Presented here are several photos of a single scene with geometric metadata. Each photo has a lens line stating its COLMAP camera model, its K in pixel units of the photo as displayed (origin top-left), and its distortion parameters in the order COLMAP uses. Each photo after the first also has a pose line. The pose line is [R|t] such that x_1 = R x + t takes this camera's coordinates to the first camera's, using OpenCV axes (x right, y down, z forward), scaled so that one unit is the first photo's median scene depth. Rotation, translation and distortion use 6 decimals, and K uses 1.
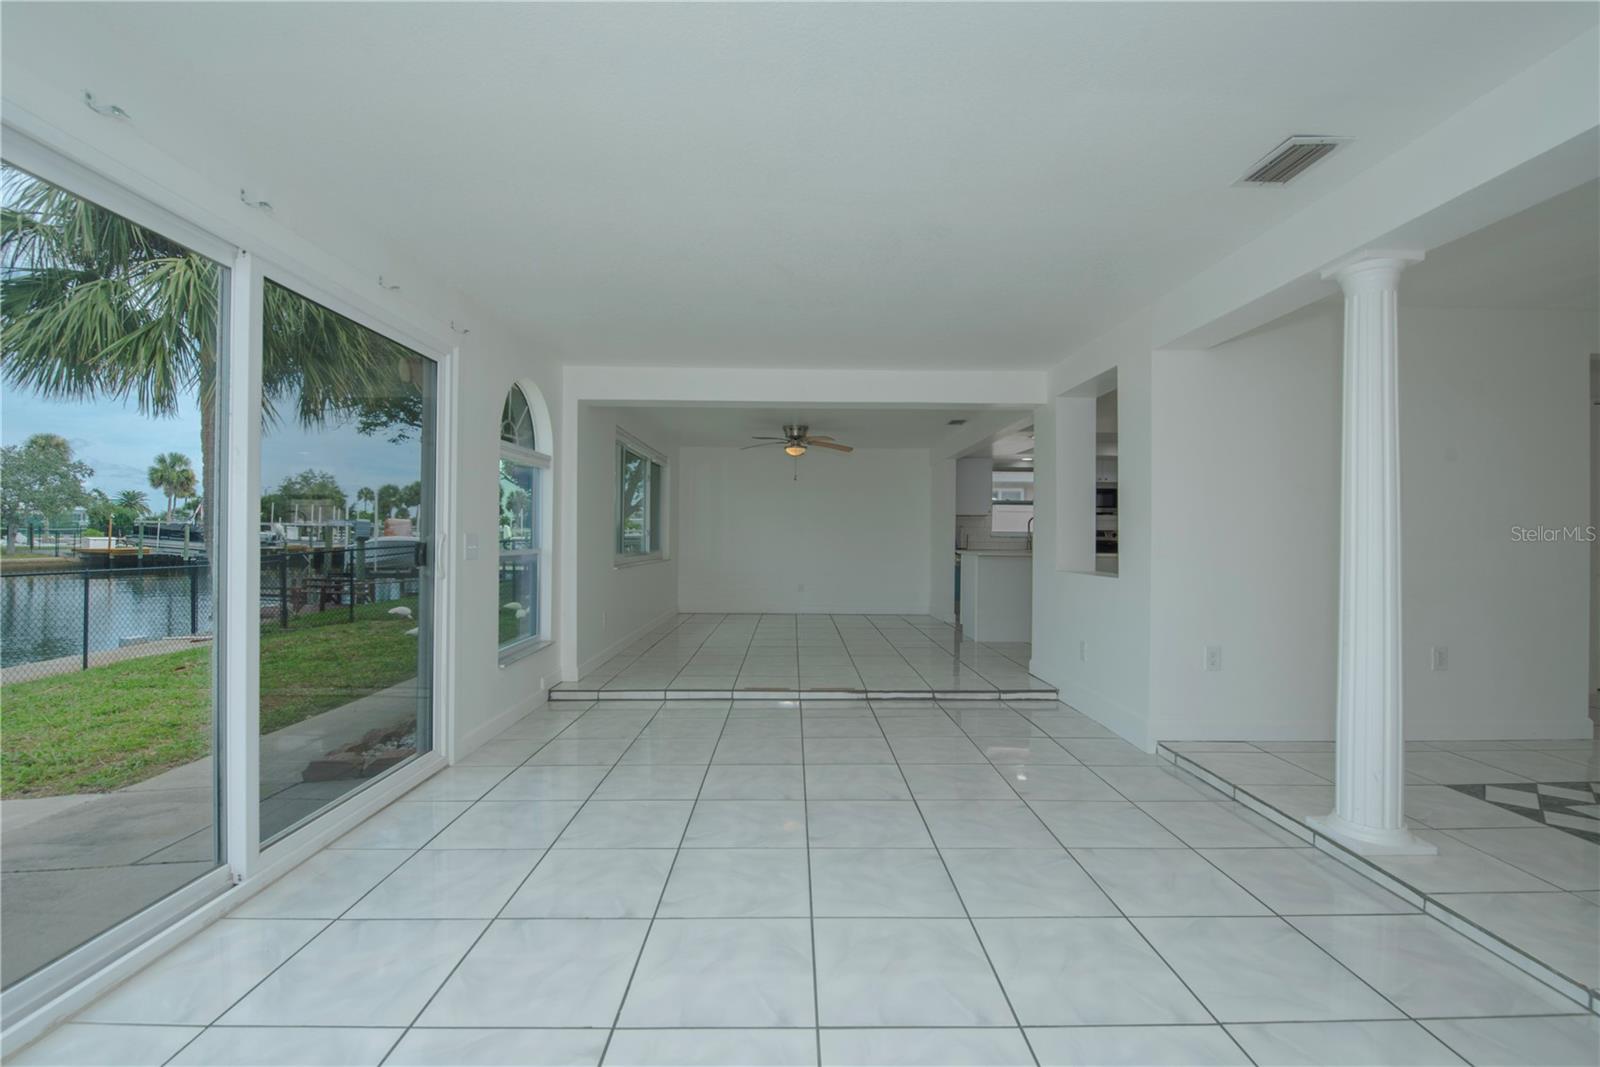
lens RADIAL K [[701.6, 0, 800.0], [0, 701.6, 533.5], [0, 0, 1]] dist [-0.000746, -0.009854]
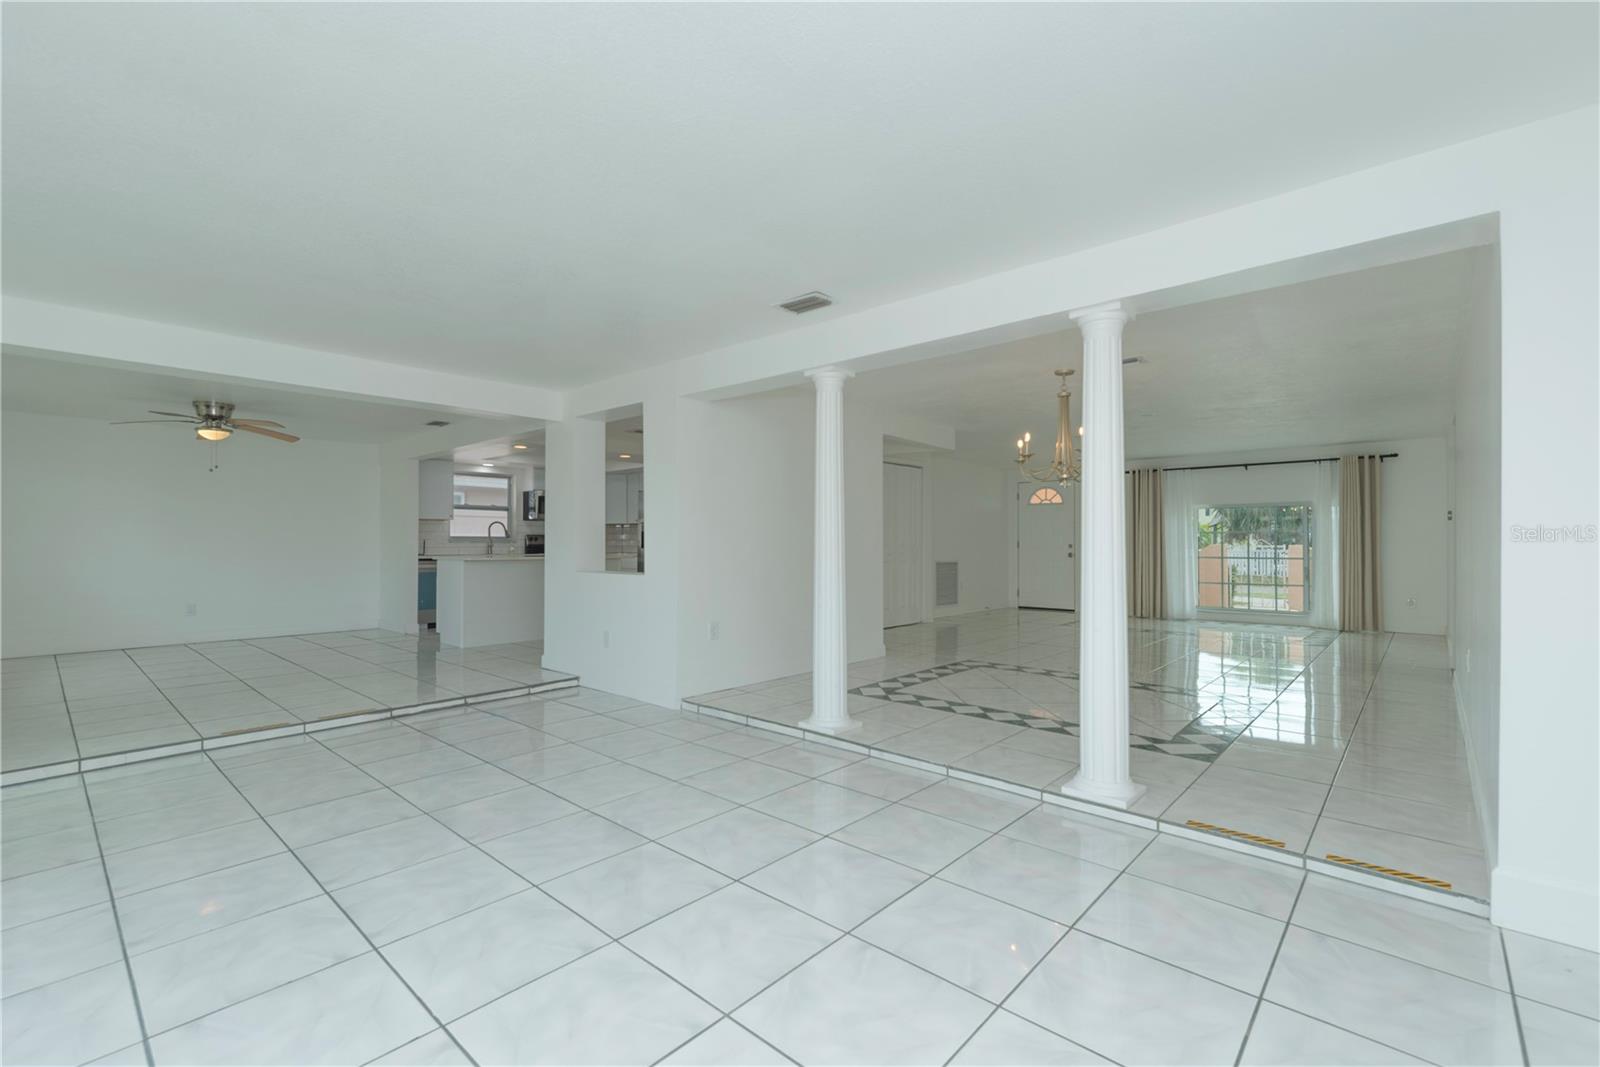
lens RADIAL K [[699.6, 0, 800.0], [0, 699.6, 533.5], [0, 0, 1]] dist [0.001509, -0.000071]
pose [[0.674878, 0.001879, 0.737926, -0.295952], [0.001879, 0.999989, -0.004264, -0.003650], [-0.737926, 0.004264, 0.674868, -0.035363]]
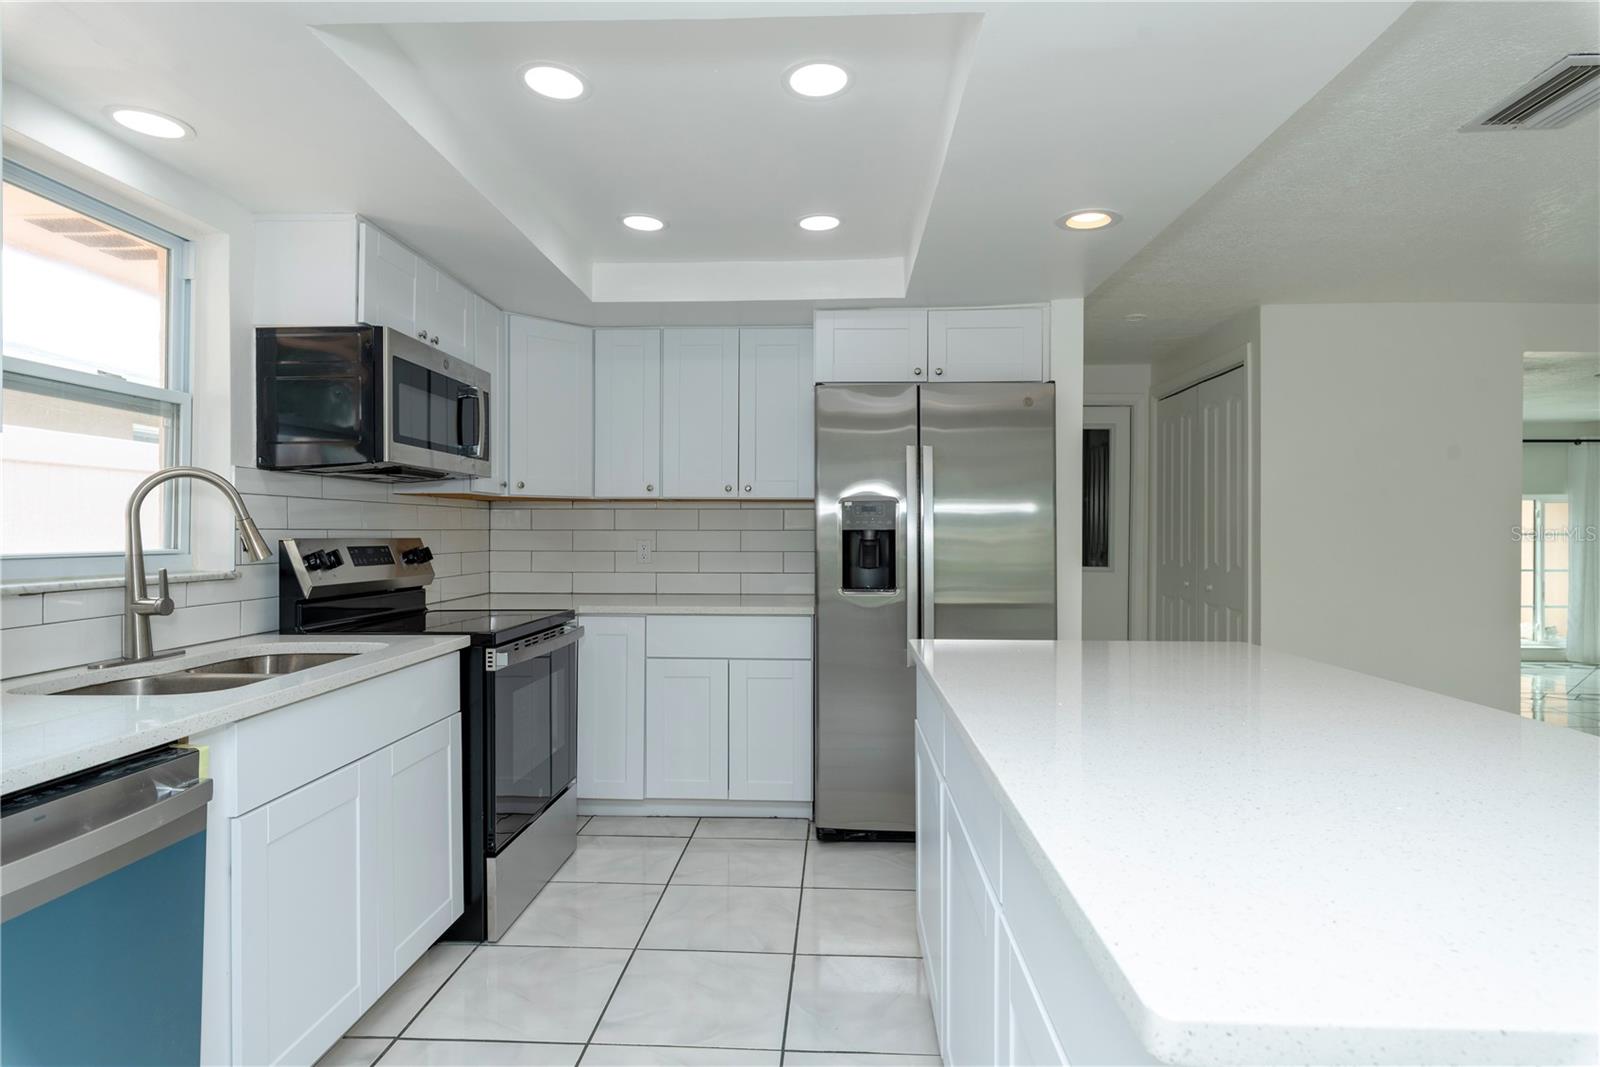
lens RADIAL K [[869.9, 0, 800.0], [0, 869.9, 533.5], [0, 0, 1]] dist [0.003484, 0.001604]
pose [[0.059247, -0.004743, 0.998232, 0.309015], [-0.006078, 0.999968, 0.005112, -0.022232], [-0.998225, -0.006370, 0.059216, 2.081810]]
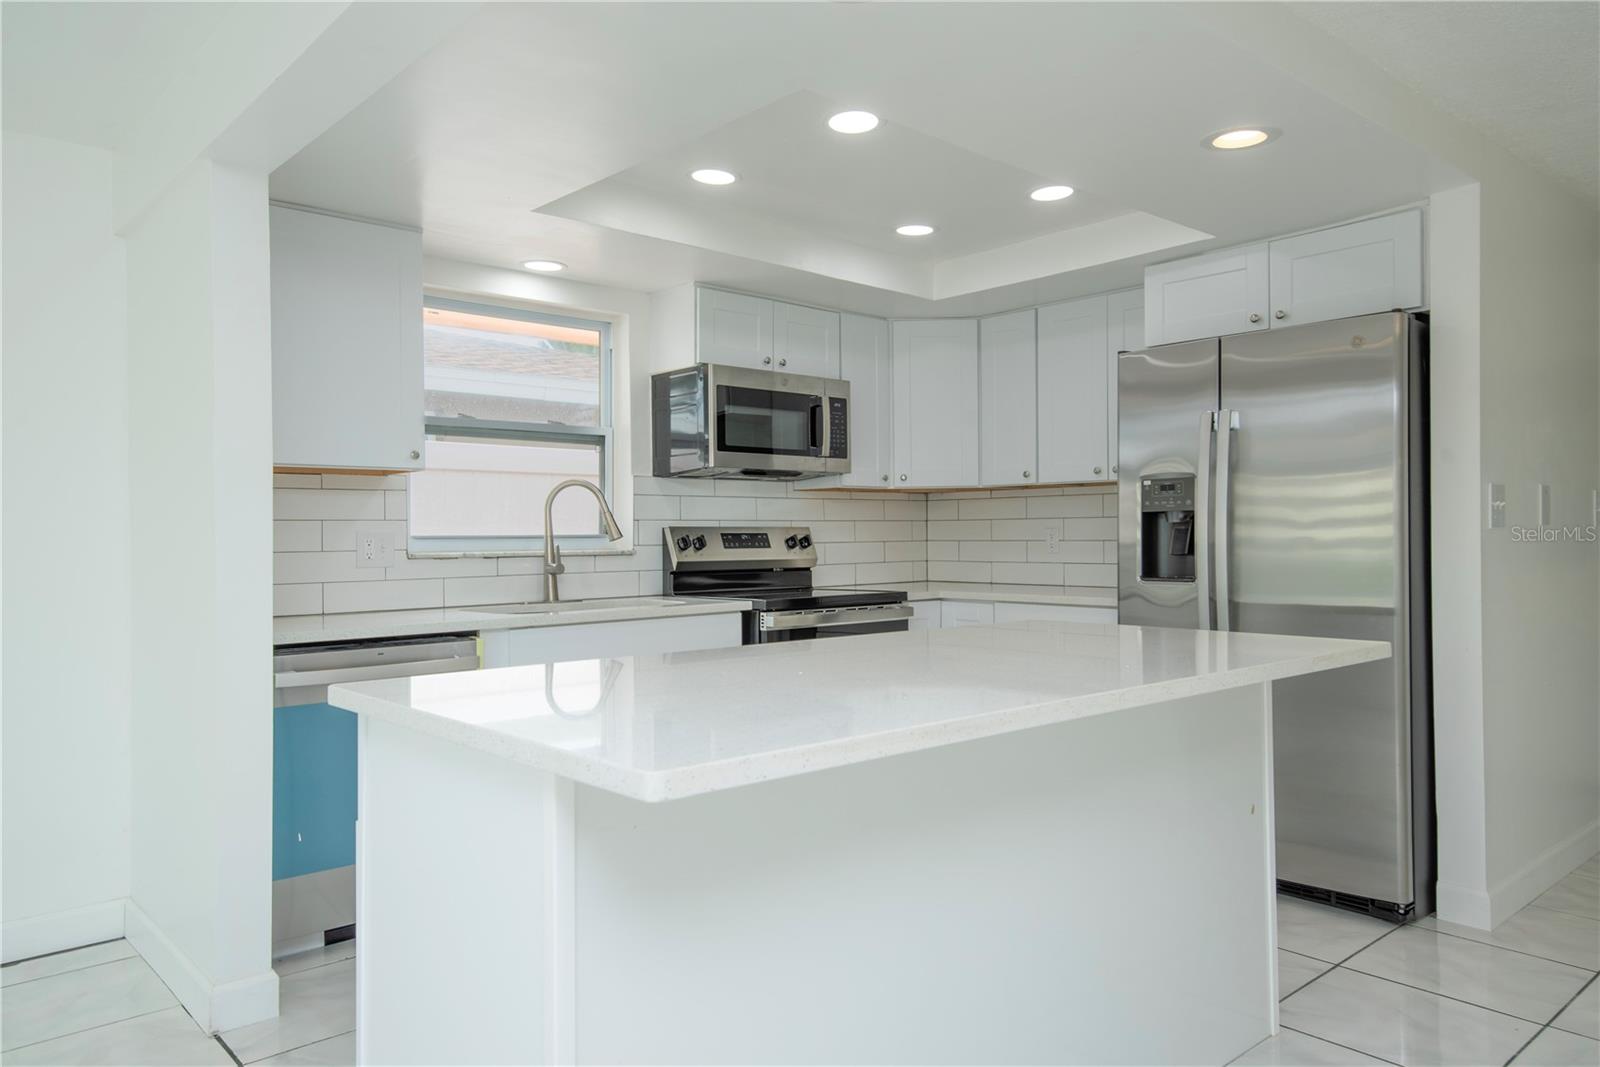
lens RADIAL K [[1094.1, 0, 800.0], [0, 1094.1, 533.5], [0, 0, 1]] dist [0.033092, -0.001741]
pose [[0.749126, -0.007989, 0.662380, 0.295879], [0.007821, 0.999964, 0.003215, -0.007864], [-0.662382, 0.002772, 0.749162, 1.553951]]
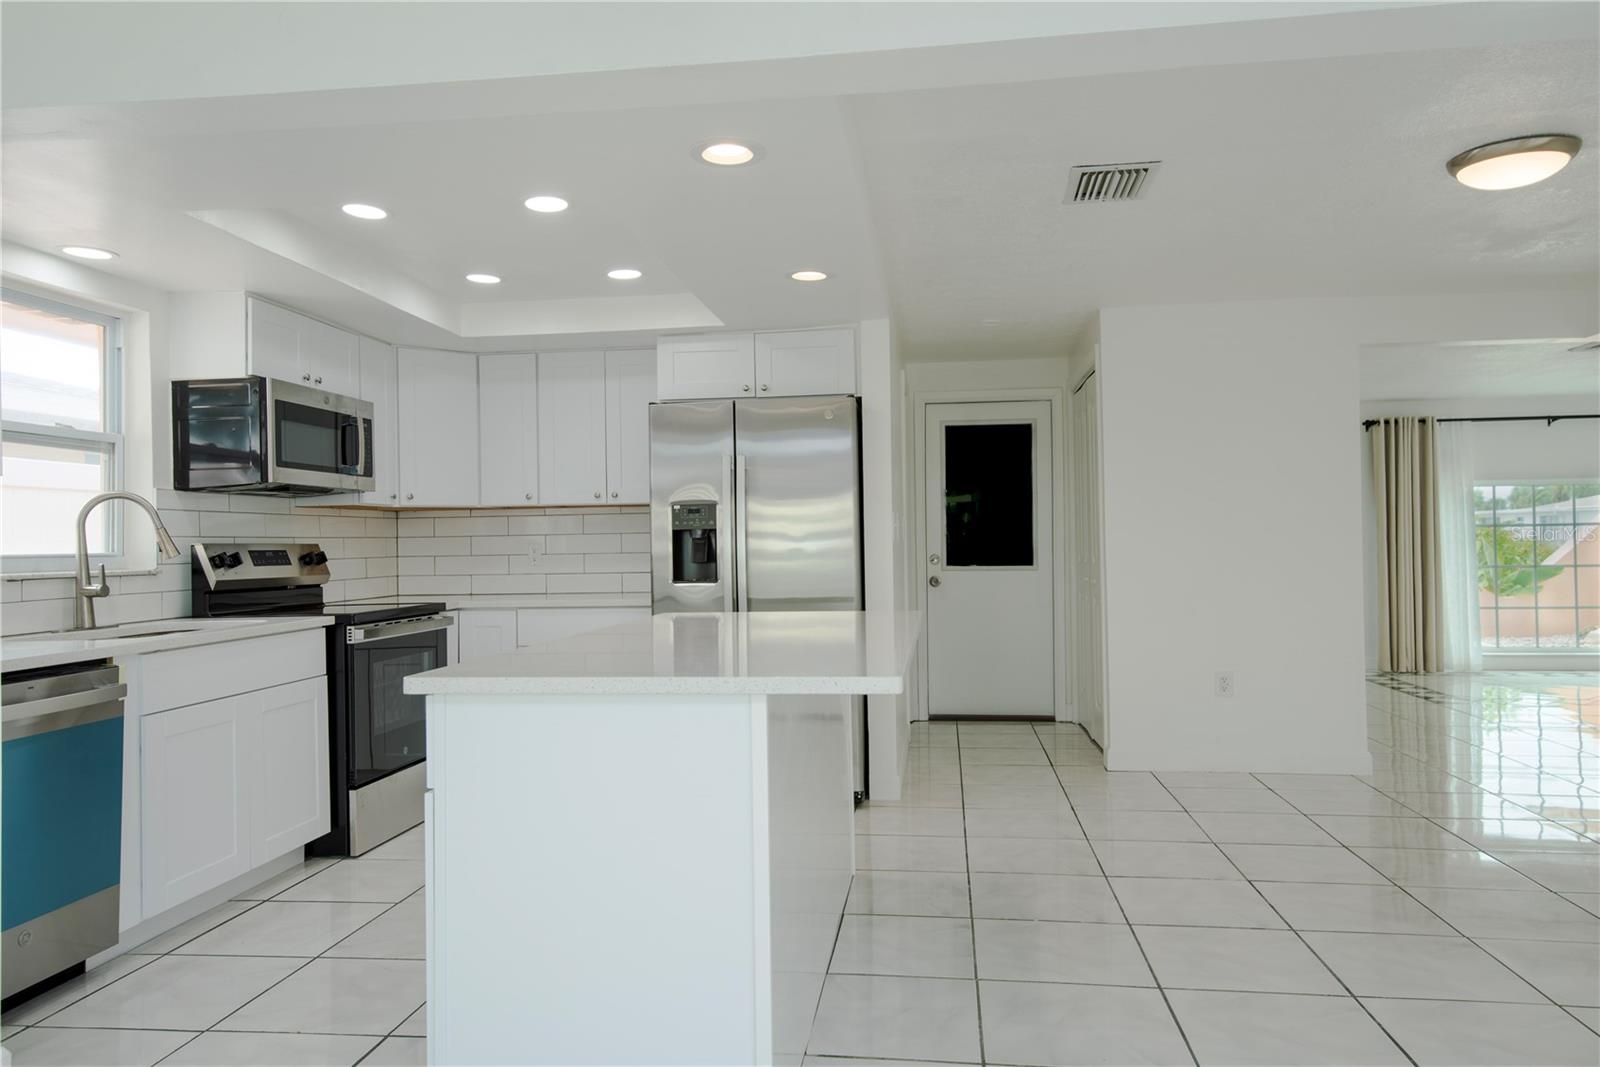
lens RADIAL K [[1094.1, 0, 800.0], [0, 1094.1, 533.5], [0, 0, 1]] dist [0.033092, -0.001741]
pose [[0.142277, 0.003235, 0.989822, -0.046800], [0.013263, 0.999899, -0.005175, -0.008988], [-0.989738, 0.013864, 0.142220, 1.765874]]
